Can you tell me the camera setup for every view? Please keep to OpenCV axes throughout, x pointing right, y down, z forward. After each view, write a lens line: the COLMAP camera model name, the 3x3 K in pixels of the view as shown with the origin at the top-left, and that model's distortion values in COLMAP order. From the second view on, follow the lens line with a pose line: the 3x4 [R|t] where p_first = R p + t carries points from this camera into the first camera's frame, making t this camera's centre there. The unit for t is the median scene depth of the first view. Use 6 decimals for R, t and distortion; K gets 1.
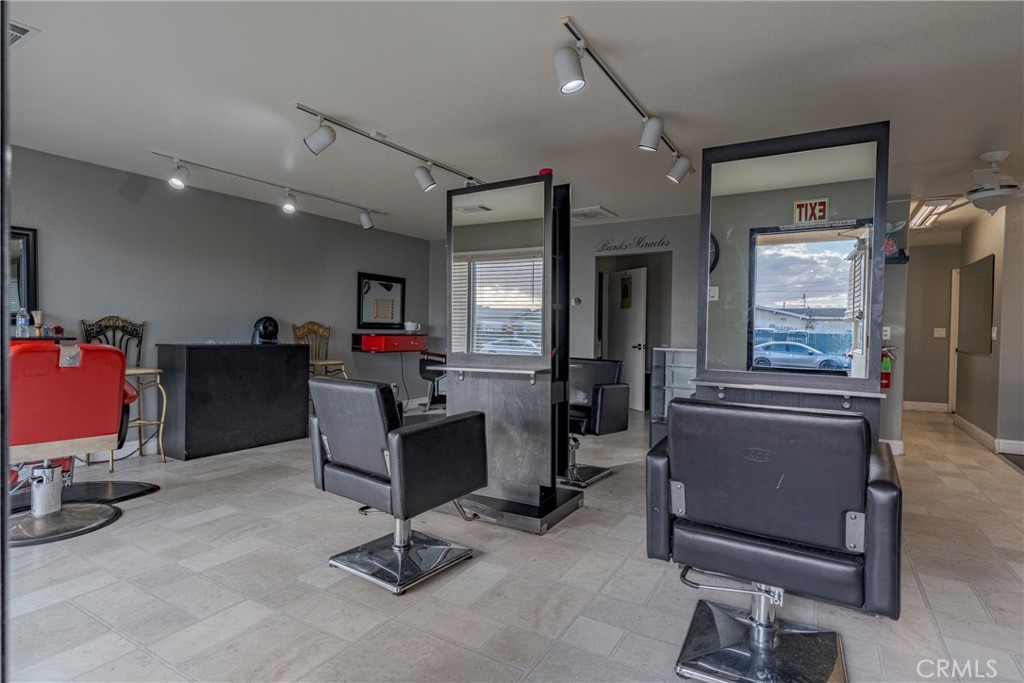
lens RADIAL K [[535.1, 0, 512.3], [0, 535.1, 330.4], [0, 0, 1]] dist [-0.000791, 0.000197]
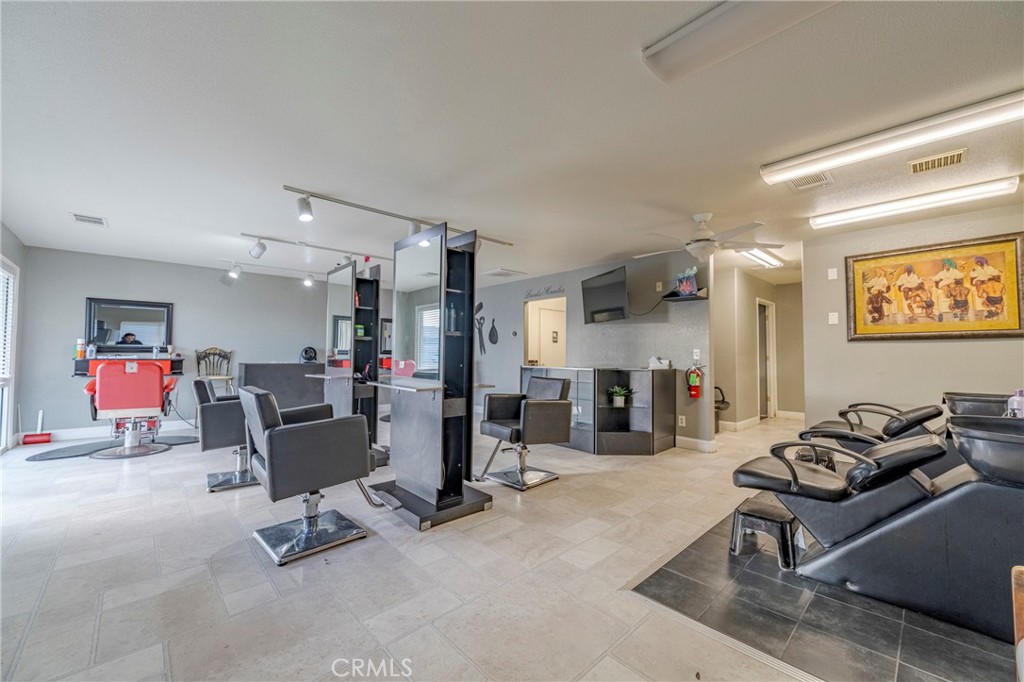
lens RADIAL K [[402.6, 0, 512.0], [0, 402.6, 341.0], [0, 0, 1]] dist [-0.000948, -0.000140]
pose [[0.958870, -0.016033, -0.283391, 0.652572], [0.005526, 0.999269, -0.037837, 0.008489], [0.283790, 0.034714, 0.958258, -0.045744]]
